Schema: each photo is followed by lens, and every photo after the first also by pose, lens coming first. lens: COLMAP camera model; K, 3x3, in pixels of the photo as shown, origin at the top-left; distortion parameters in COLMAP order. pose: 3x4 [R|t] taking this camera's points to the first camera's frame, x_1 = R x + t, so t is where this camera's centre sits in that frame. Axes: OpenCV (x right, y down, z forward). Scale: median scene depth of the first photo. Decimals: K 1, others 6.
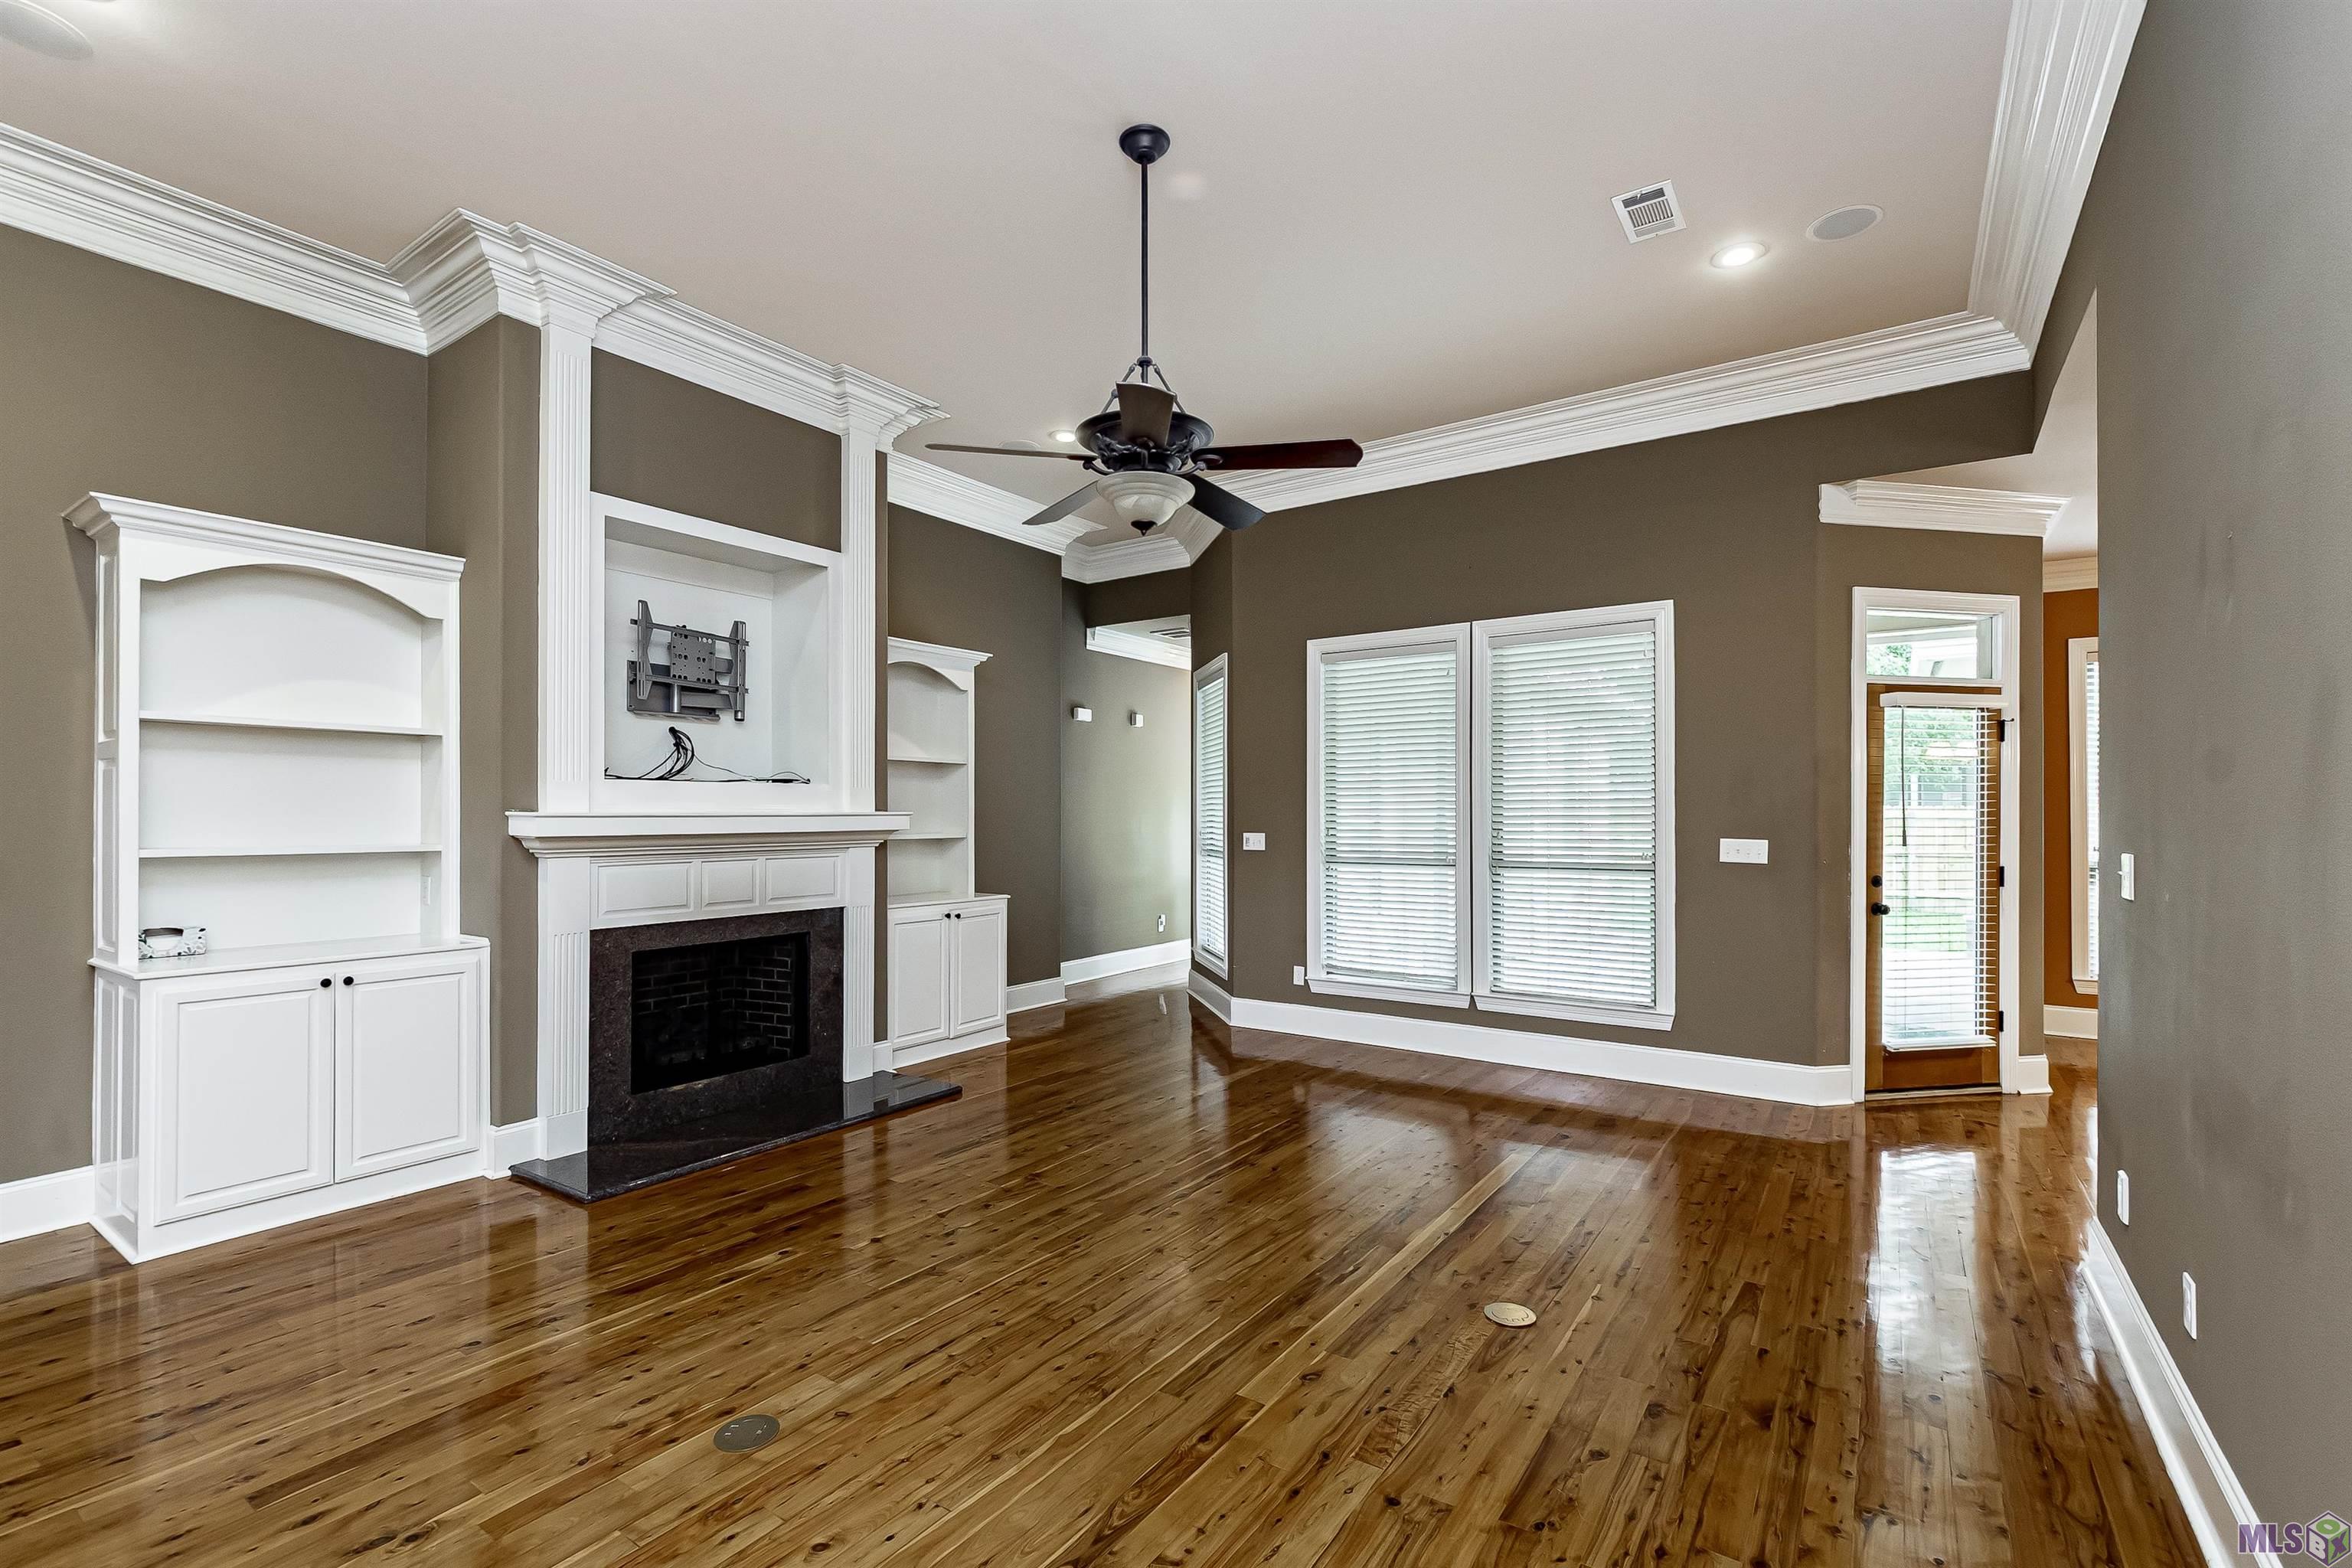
lens RADIAL K [[1061.1, 0, 1134.6], [0, 1061.1, 818.2], [0, 0, 1]] dist [-0.000199, 0.001286]
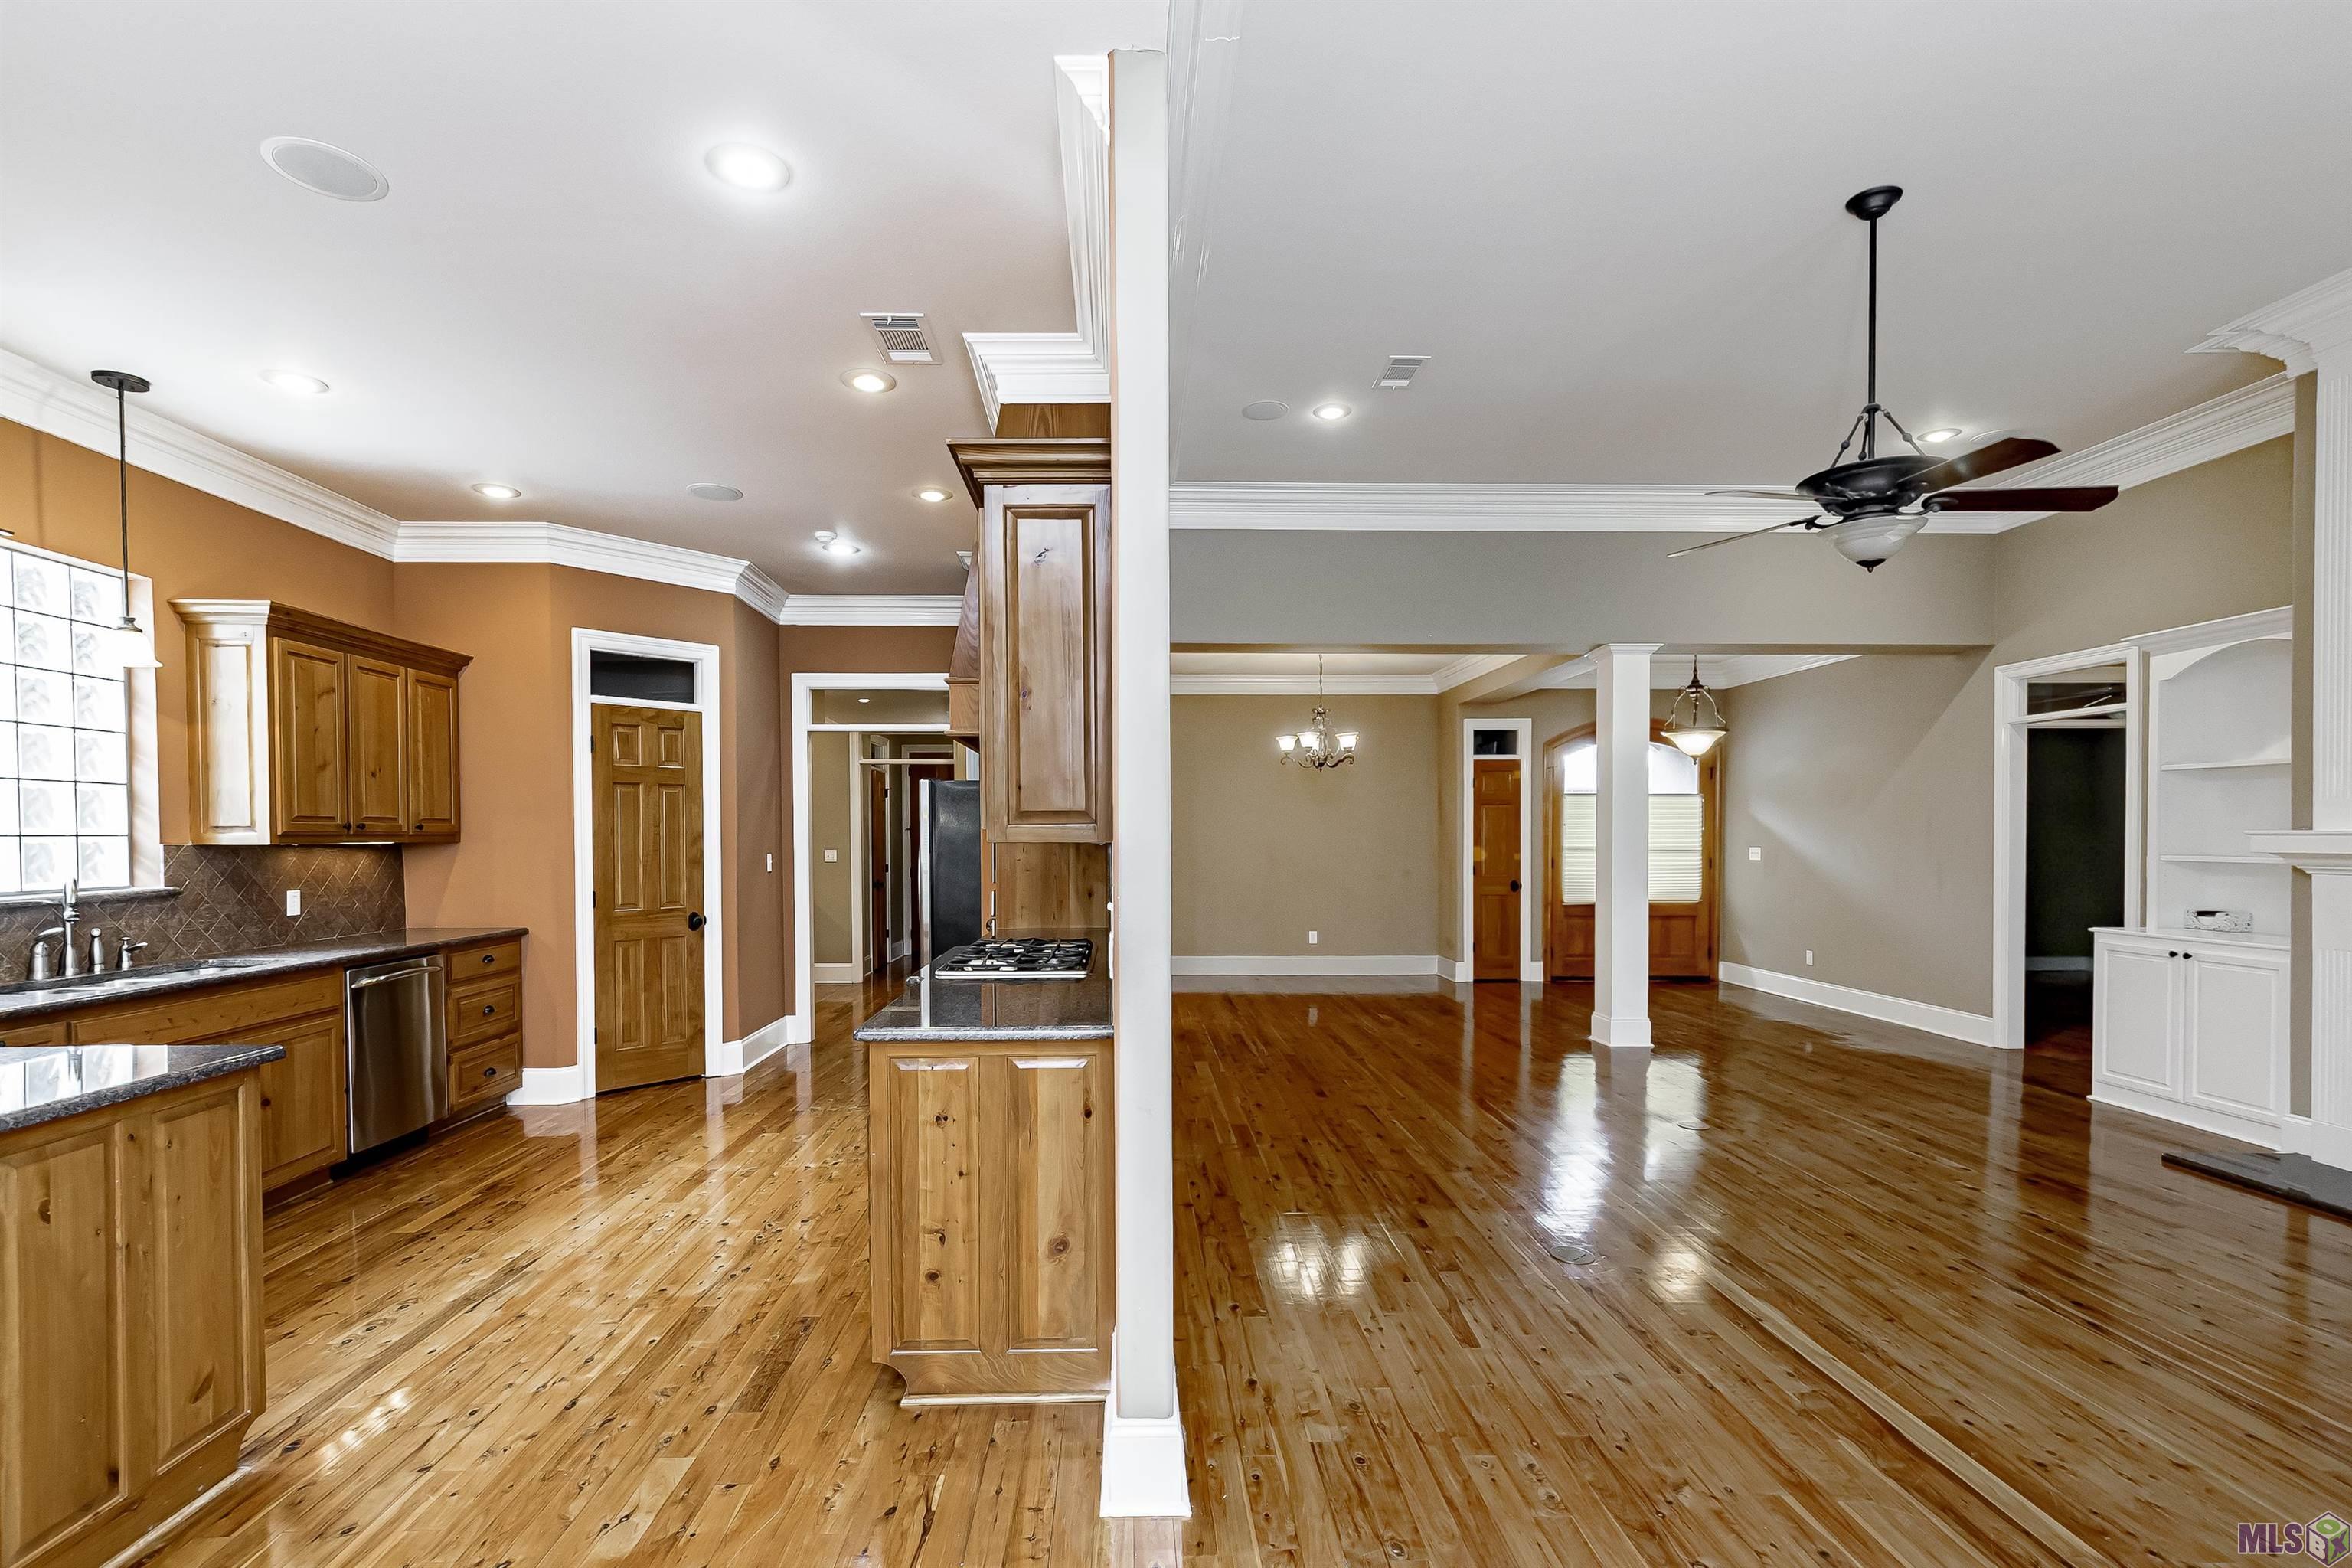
lens RADIAL K [[1061.1, 0, 1138.3], [0, 1061.1, 846.6], [0, 0, 1]] dist [-0.000199, 0.001286]
pose [[-0.806549, 0.007874, -0.591115, 0.890596], [-0.001673, 0.999877, 0.015601, -0.002011], [0.591165, 0.013572, -0.806437, 1.029823]]
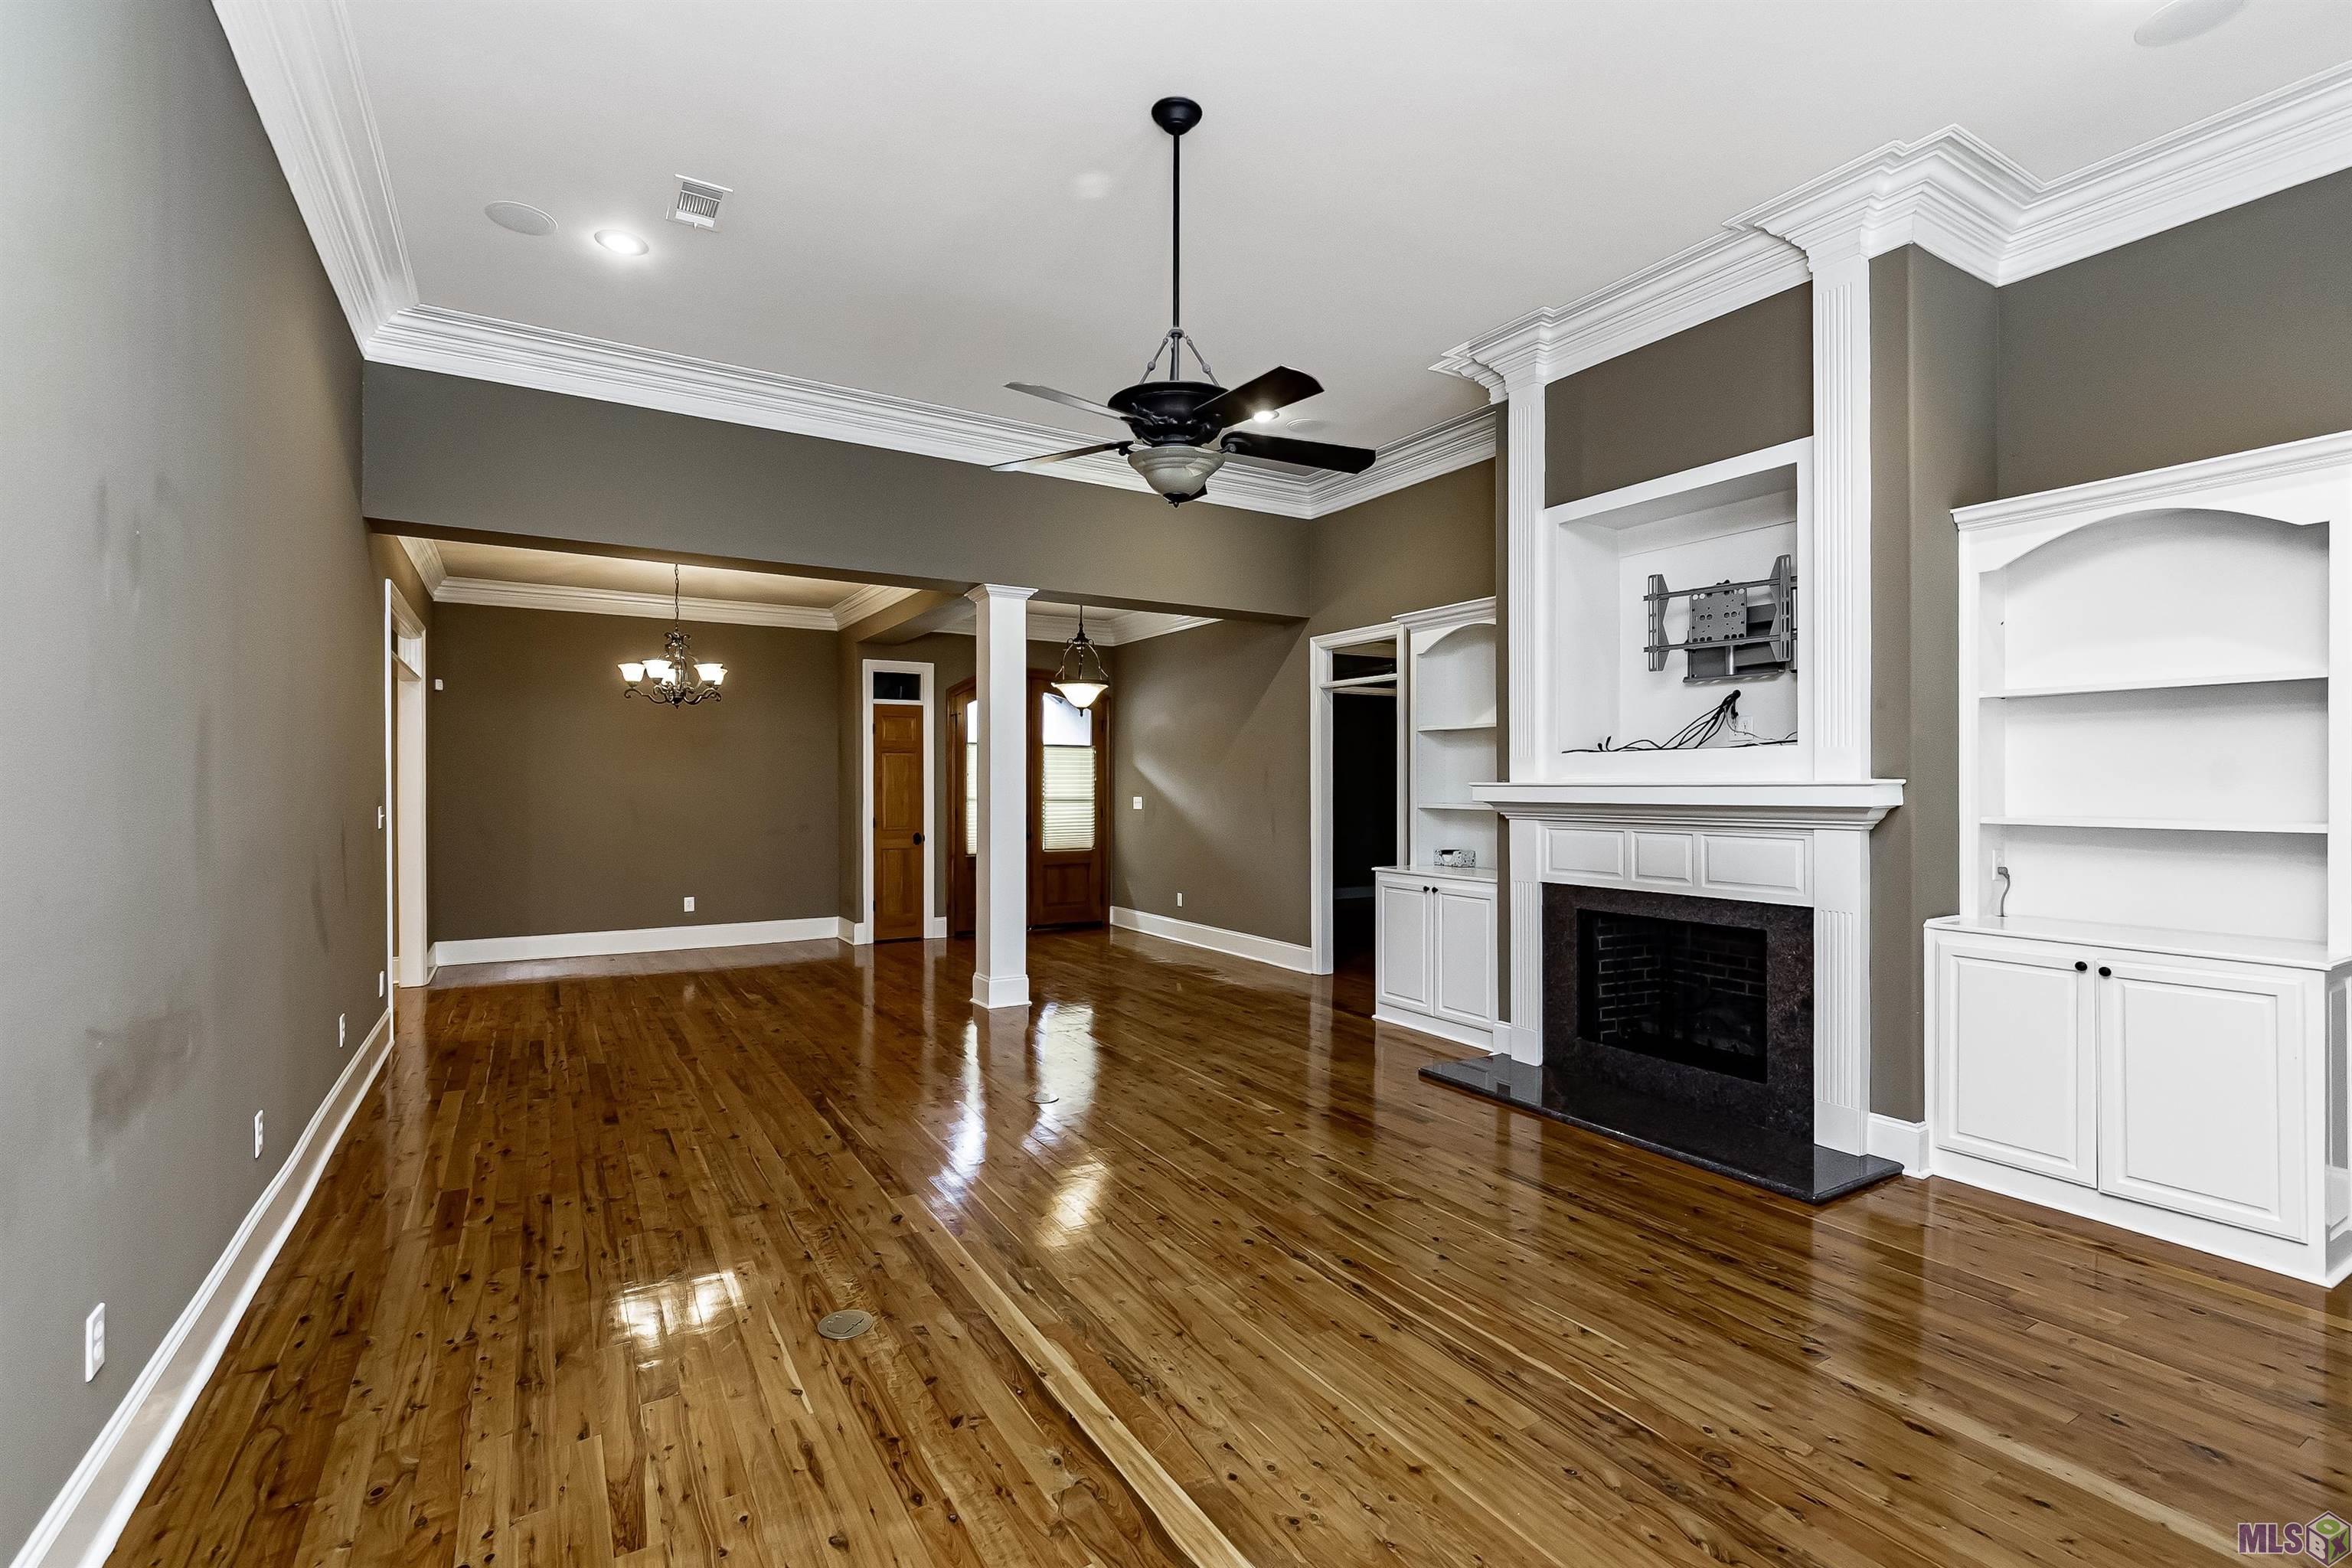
lens RADIAL K [[1061.1, 0, 1170.4], [0, 1061.1, 773.3], [0, 0, 1]] dist [-0.000199, 0.001286]
pose [[-0.399955, -0.009990, -0.916480, 0.675006], [-0.006608, 0.999946, -0.008016, -0.002245], [0.916511, 0.002850, -0.400000, 1.006950]]
